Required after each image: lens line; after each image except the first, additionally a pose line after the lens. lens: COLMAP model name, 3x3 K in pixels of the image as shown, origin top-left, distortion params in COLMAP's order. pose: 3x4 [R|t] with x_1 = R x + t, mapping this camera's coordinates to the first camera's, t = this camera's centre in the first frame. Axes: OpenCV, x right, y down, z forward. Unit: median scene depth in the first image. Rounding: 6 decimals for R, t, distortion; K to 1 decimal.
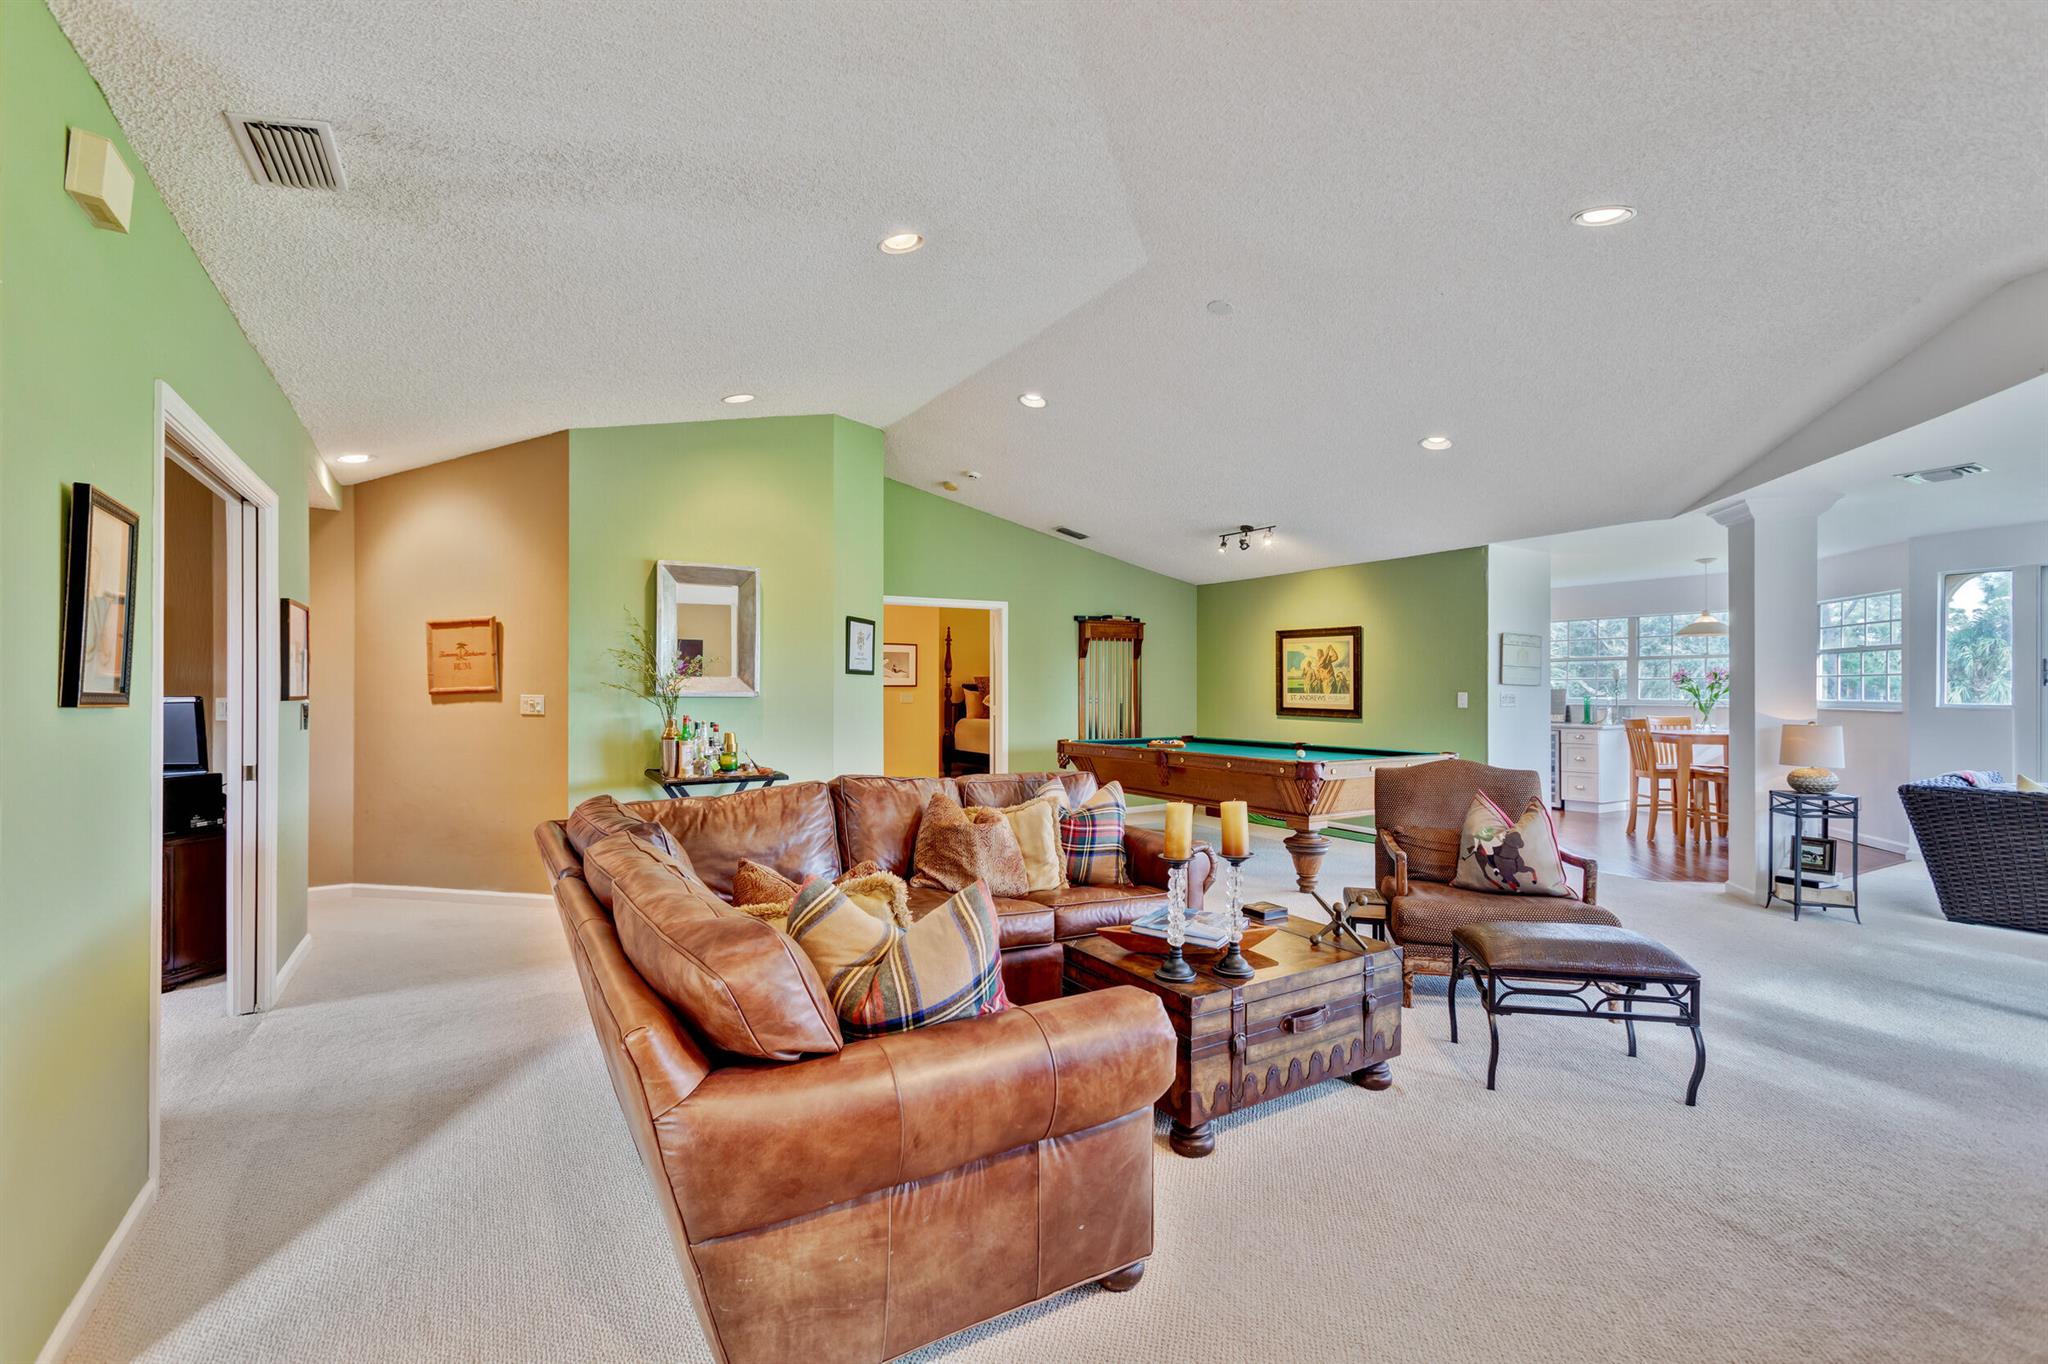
lens RADIAL K [[924.9, 0, 1026.7], [0, 924.9, 677.3], [0, 0, 1]] dist [-0.016657, 0.011501]
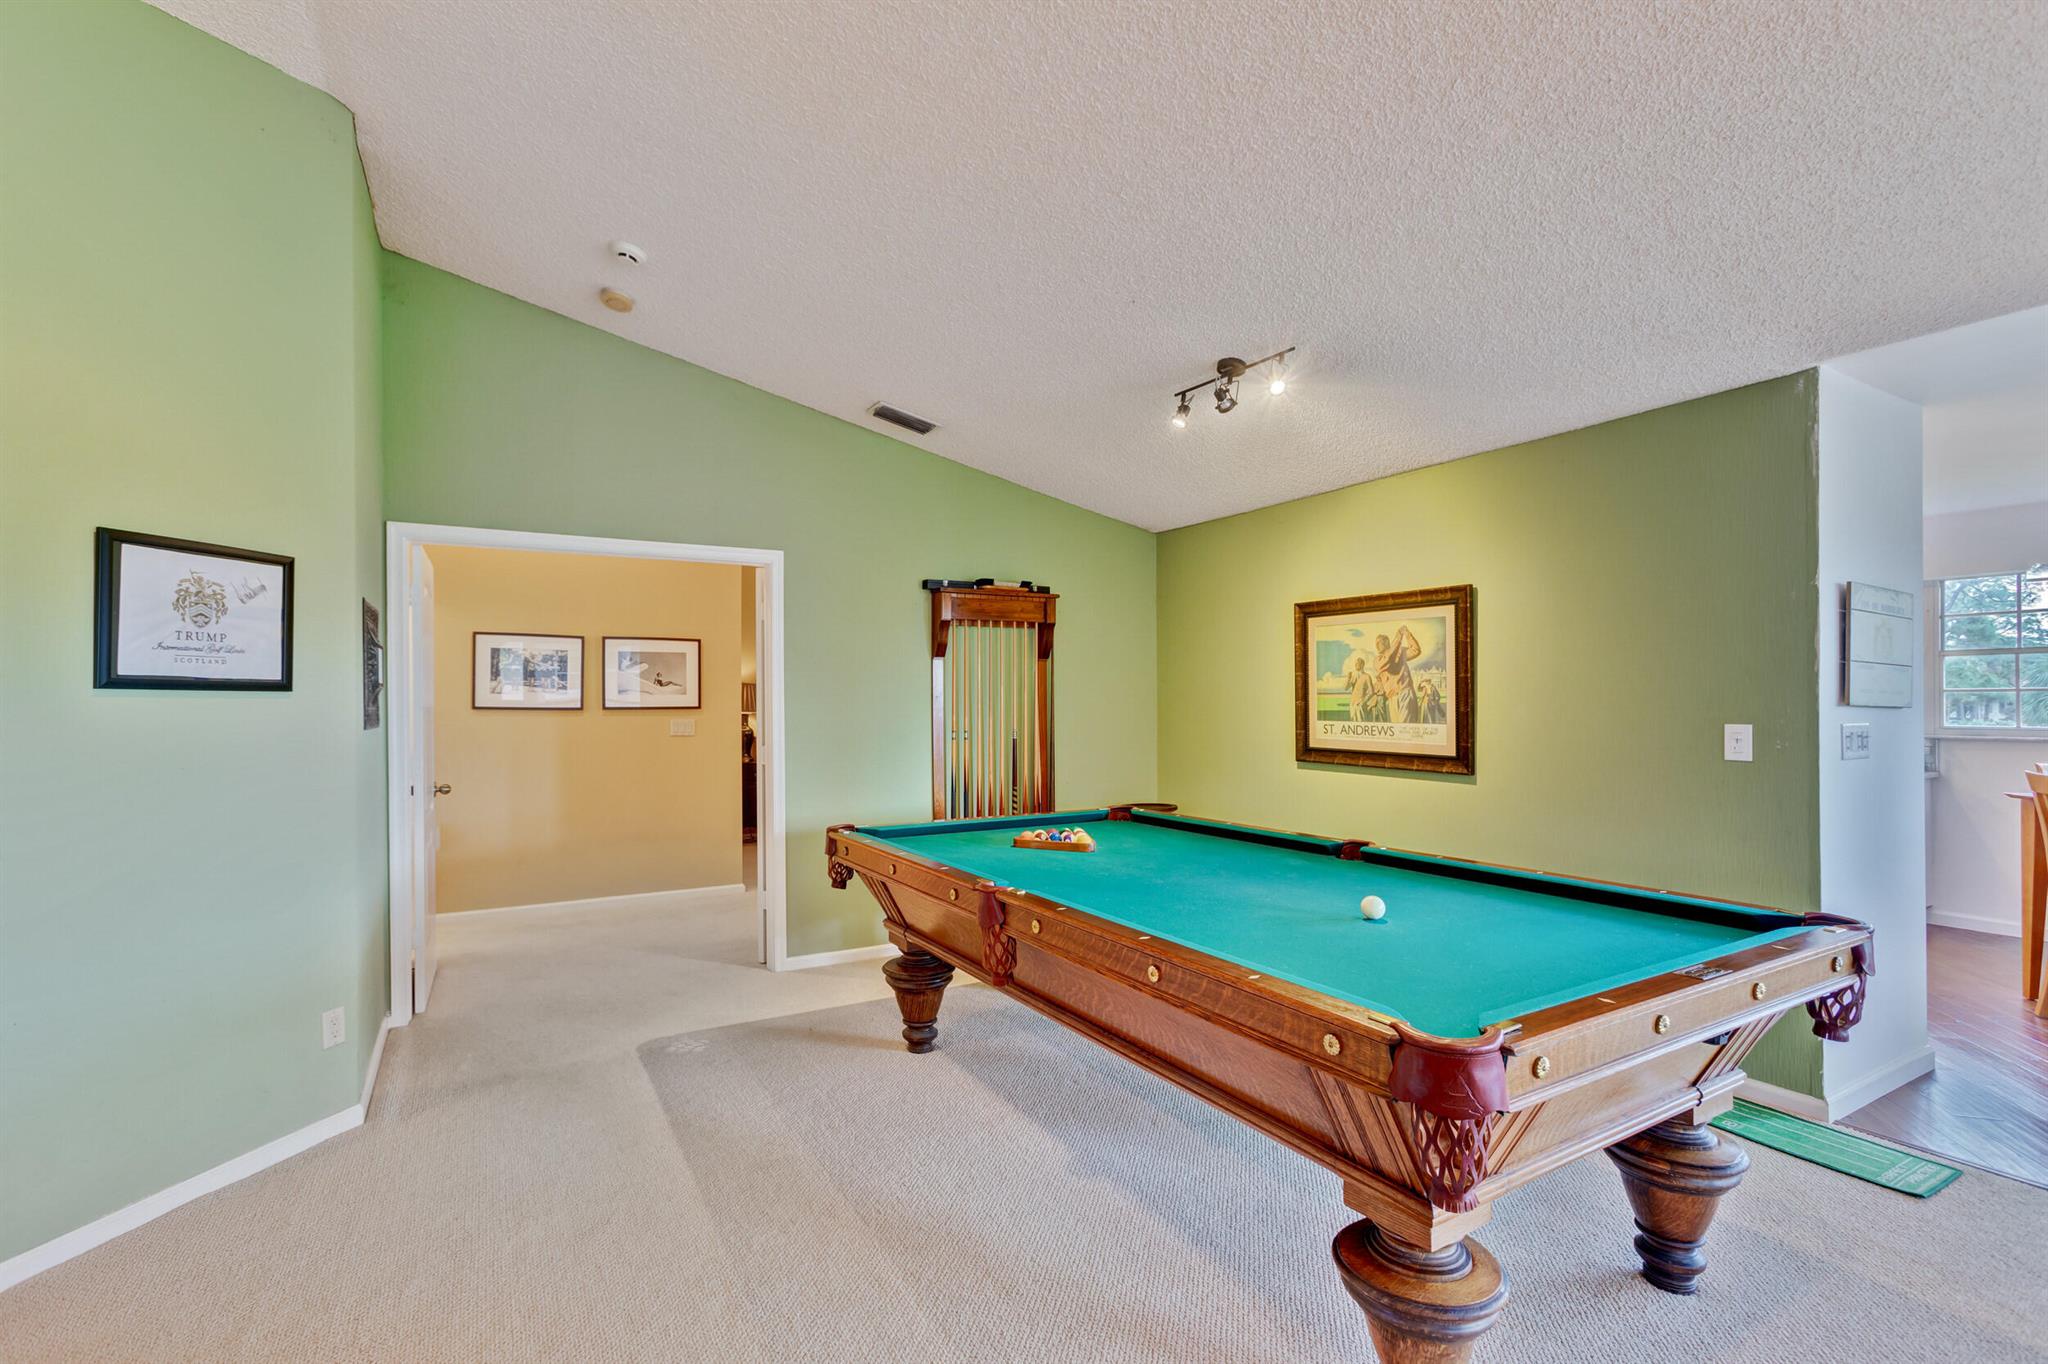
lens RADIAL K [[924.9, 0, 1011.1], [0, 924.9, 696.5], [0, 0, 1]] dist [-0.016657, 0.011501]
pose [[0.999581, -0.005155, -0.028475, 0.127610], [0.005321, 0.999969, 0.005782, -0.000698], [0.028444, -0.005931, 0.999578, 0.486587]]
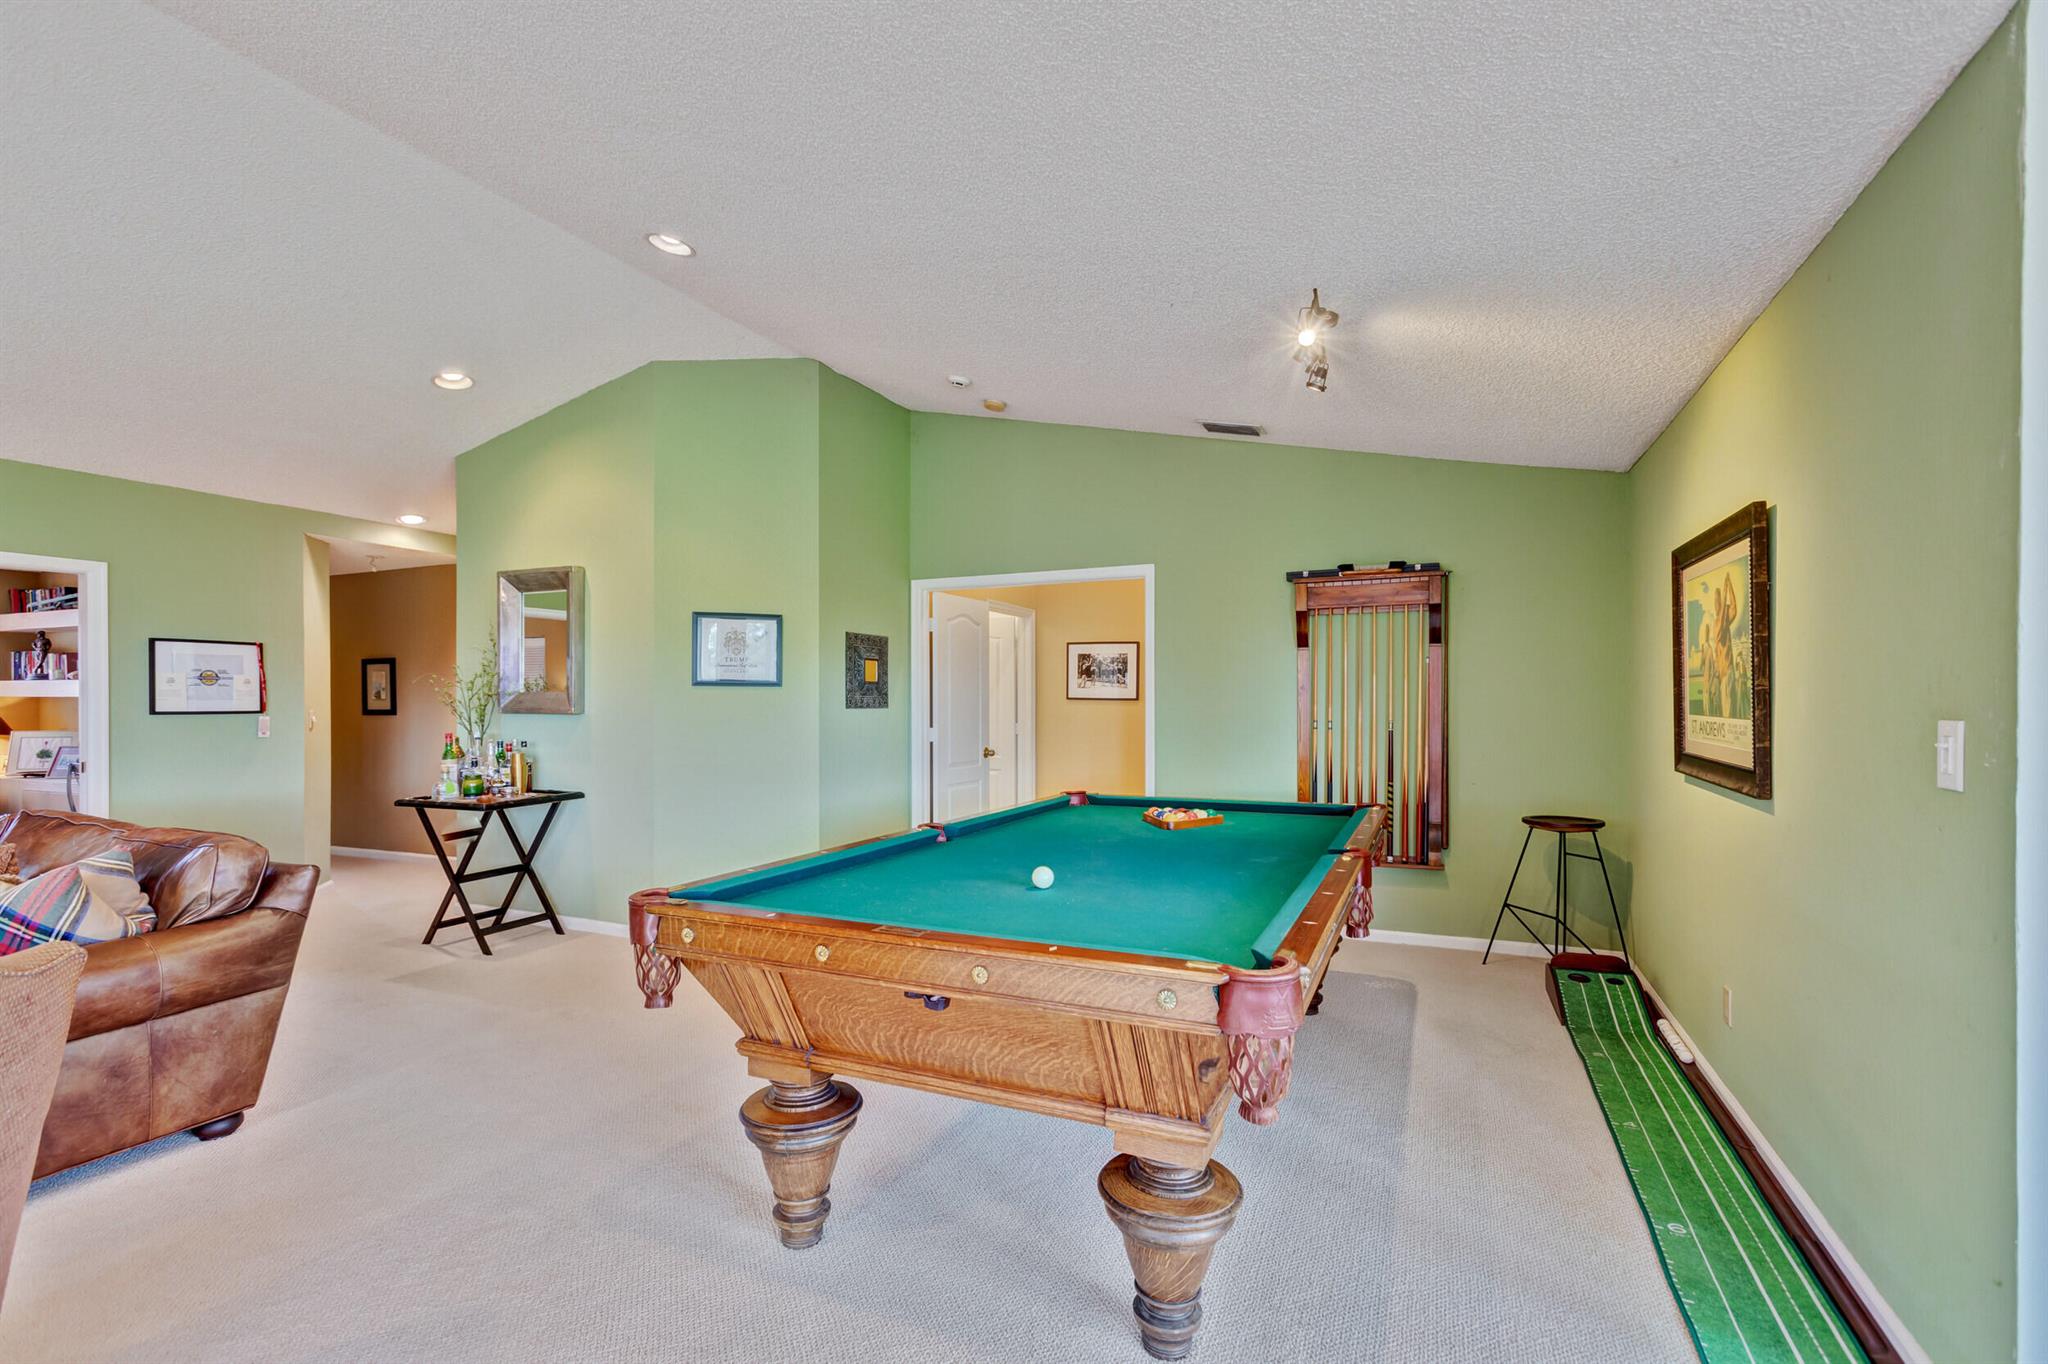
lens RADIAL K [[924.9, 0, 1024.9], [0, 924.9, 703.8], [0, 0, 1]] dist [-0.016657, 0.011501]
pose [[0.561182, -0.000179, -0.827692, 0.458098], [0.012600, 0.999886, 0.008326, 0.006522], [0.827596, -0.015101, 0.561120, 0.591989]]
